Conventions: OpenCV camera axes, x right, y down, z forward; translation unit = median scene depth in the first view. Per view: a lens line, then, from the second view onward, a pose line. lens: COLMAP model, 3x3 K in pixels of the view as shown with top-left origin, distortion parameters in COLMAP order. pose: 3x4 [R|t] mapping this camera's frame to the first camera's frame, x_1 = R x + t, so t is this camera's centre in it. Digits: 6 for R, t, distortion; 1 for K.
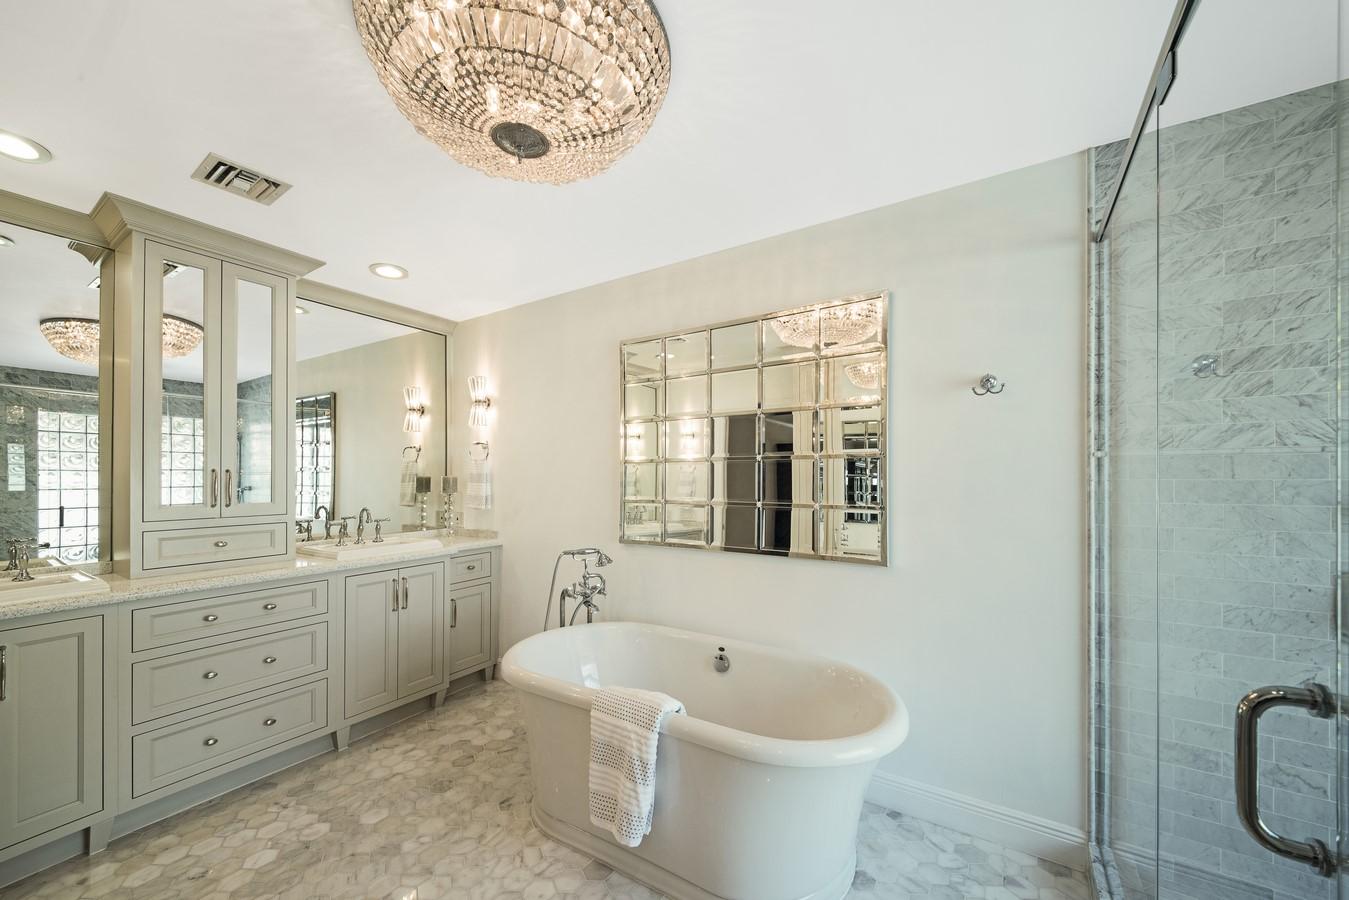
lens RADIAL K [[517.2, 0, 672.3], [0, 517.2, 469.7], [0, 0, 1]] dist [-0.012335, -0.000479]
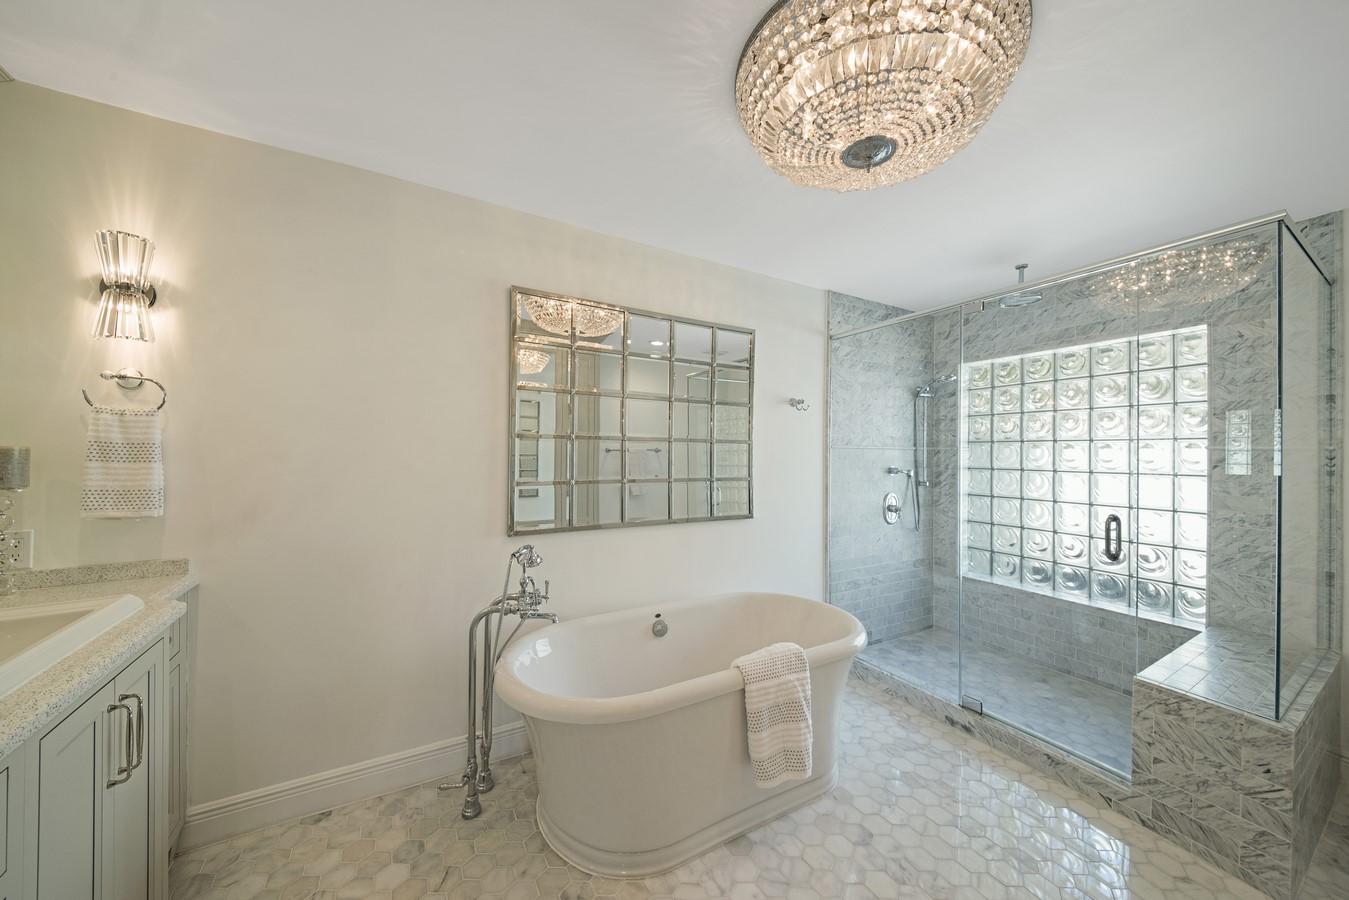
lens RADIAL K [[469.2, 0, 680.9], [0, 469.2, 453.5], [0, 0, 1]] dist [-0.012301, -0.000270]
pose [[0.440212, 0.012574, 0.897806, -0.713653], [-0.024997, 0.999686, -0.001744, 0.008562], [-0.897546, -0.021675, 0.440389, 0.494892]]
